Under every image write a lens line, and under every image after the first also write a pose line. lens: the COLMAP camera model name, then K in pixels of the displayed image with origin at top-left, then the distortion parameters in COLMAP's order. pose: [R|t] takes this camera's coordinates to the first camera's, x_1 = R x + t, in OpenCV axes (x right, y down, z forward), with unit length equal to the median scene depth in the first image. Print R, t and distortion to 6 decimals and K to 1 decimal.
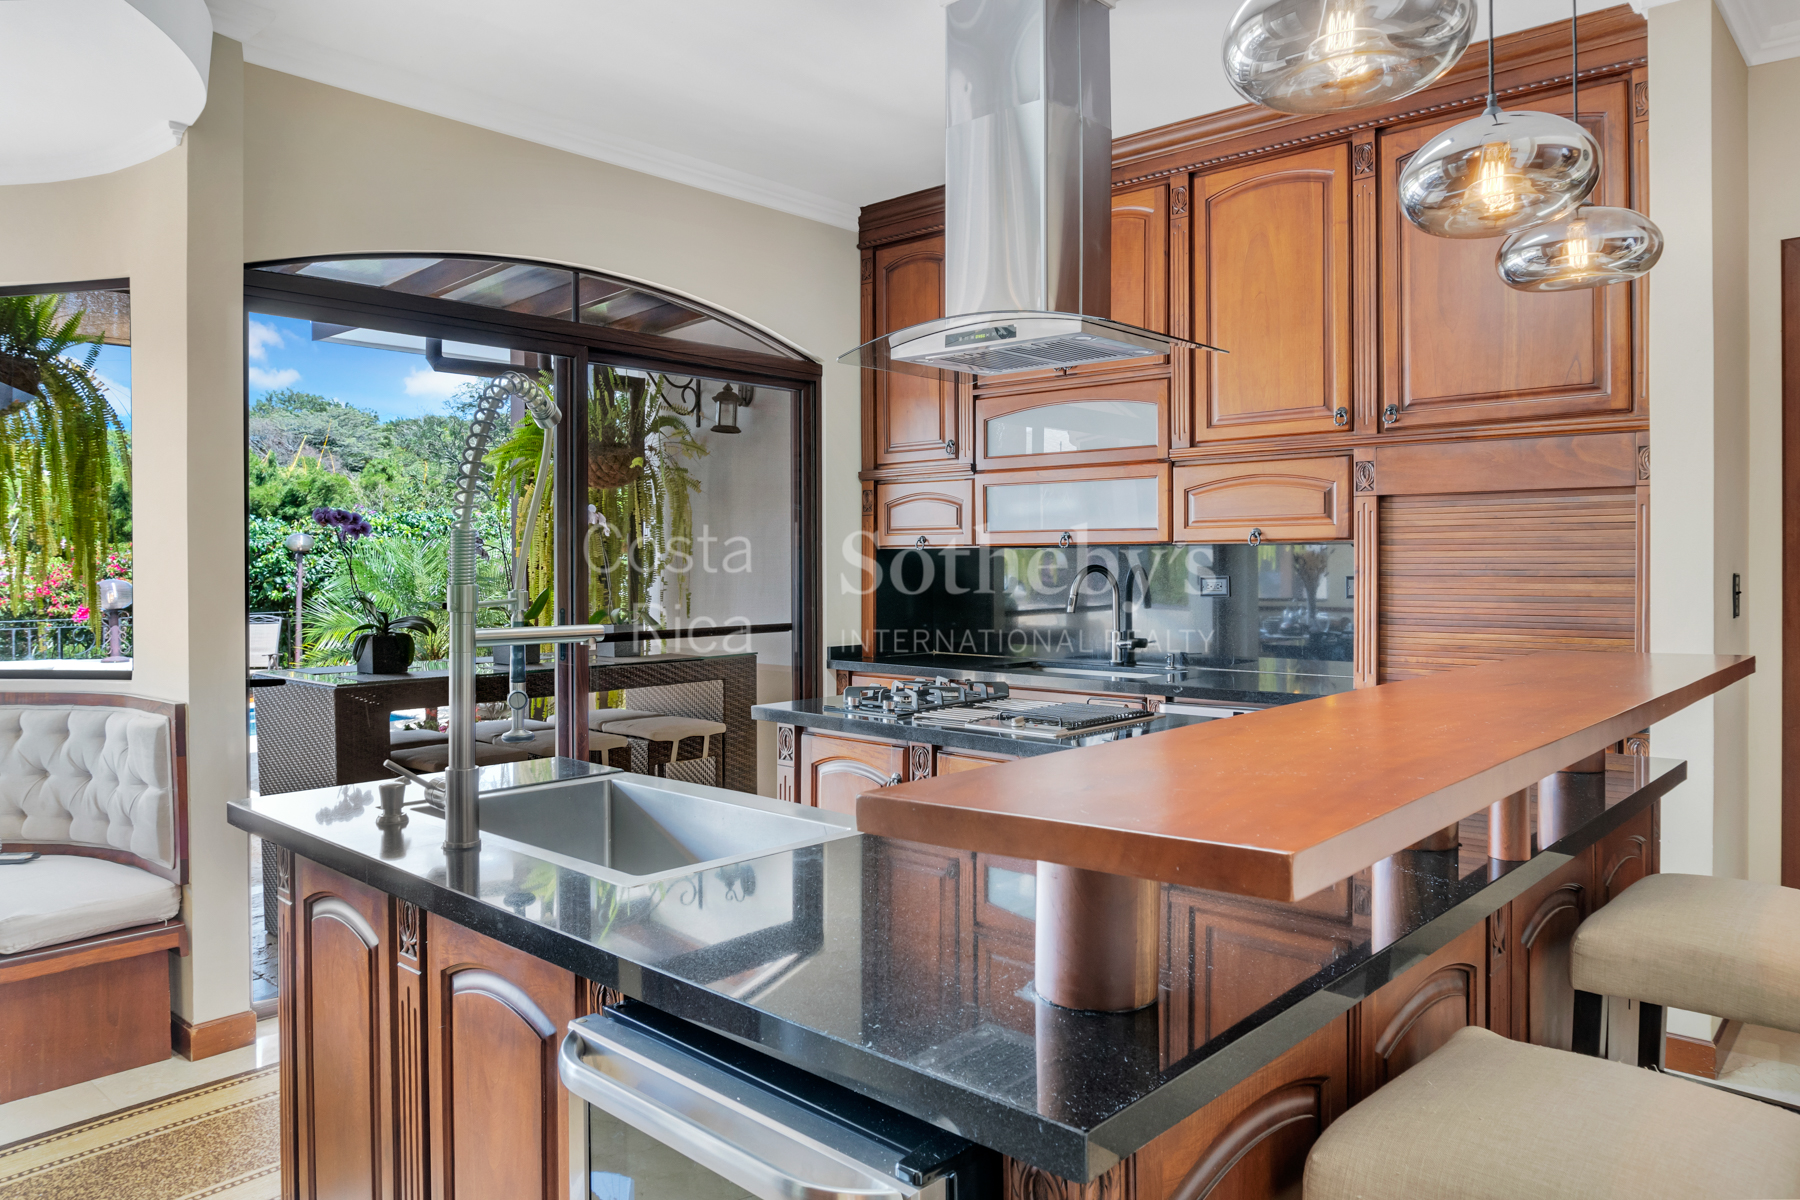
lens RADIAL K [[1208.4, 0, 884.2], [0, 1208.4, 567.1], [0, 0, 1]] dist [0.001129, -0.004631]
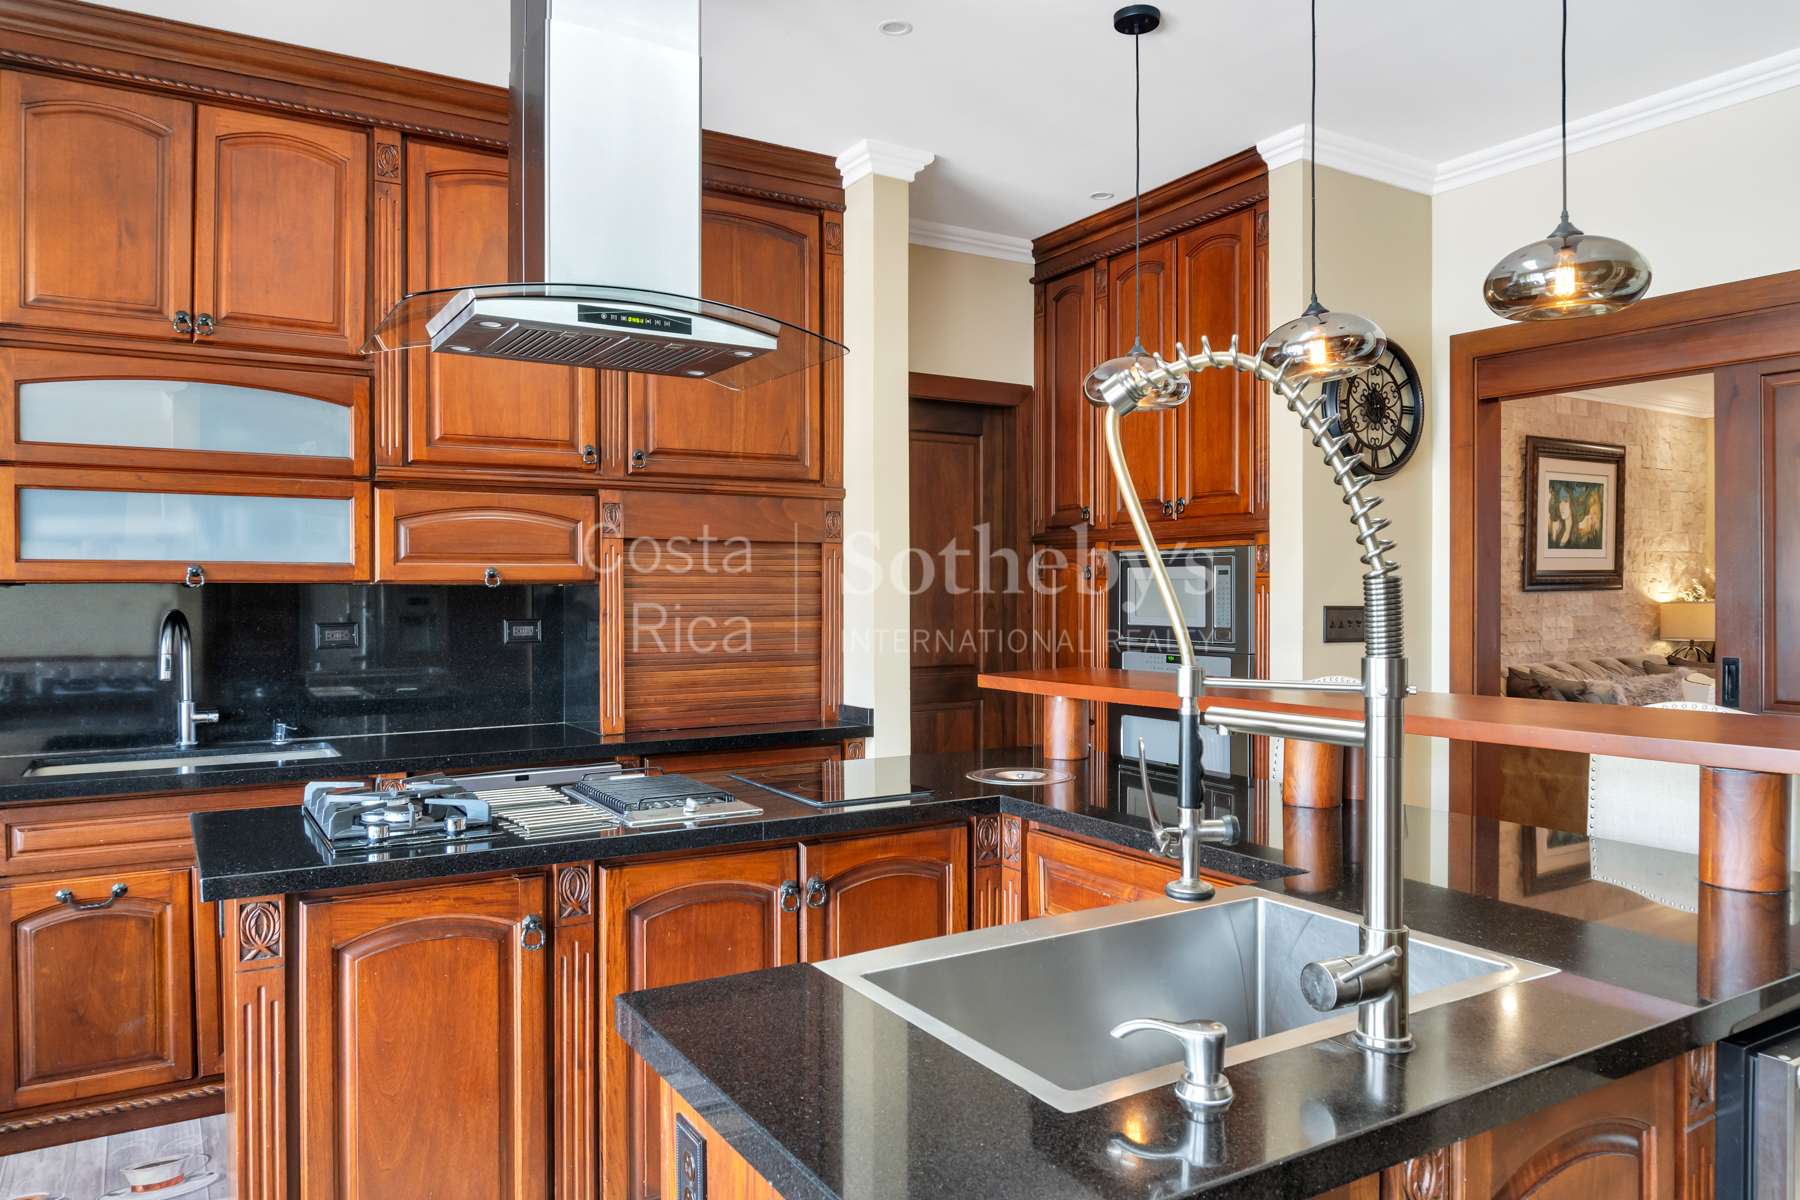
lens RADIAL K [[1208.4, 0, 898.5], [0, 1208.4, 601.9], [0, 0, 1]] dist [0.001129, -0.004631]
pose [[0.287033, -0.015722, 0.957792, -0.524644], [0.002260, 0.999874, 0.015736, -0.023877], [-0.957918, -0.002352, 0.287032, 0.529976]]
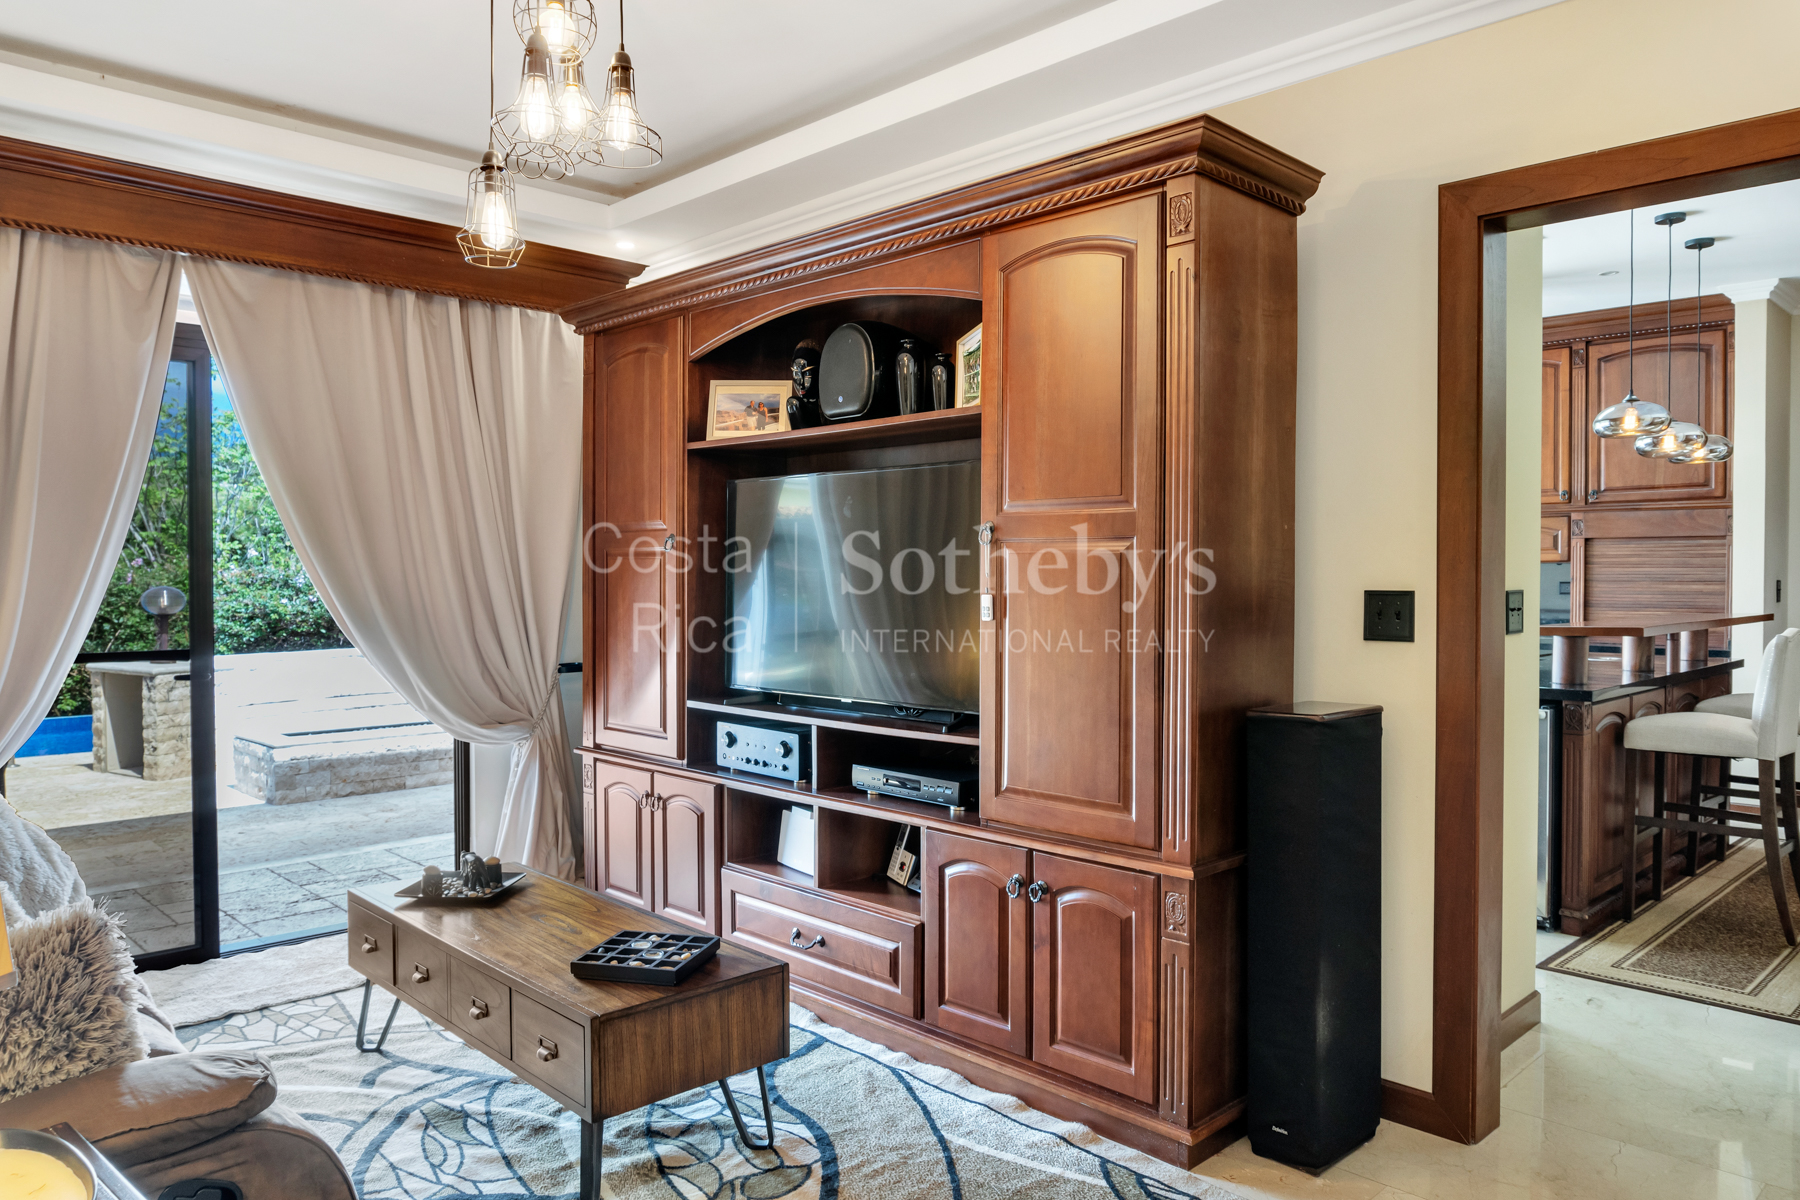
lens RADIAL K [[1208.4, 0, 897.8], [0, 1208.4, 597.2], [0, 0, 1]] dist [0.001129, -0.004631]
pose [[0.998318, 0.004010, -0.057839, -0.584336], [-0.003170, 0.999888, 0.014614, 0.008815], [0.057891, -0.014406, 0.998219, -0.997514]]
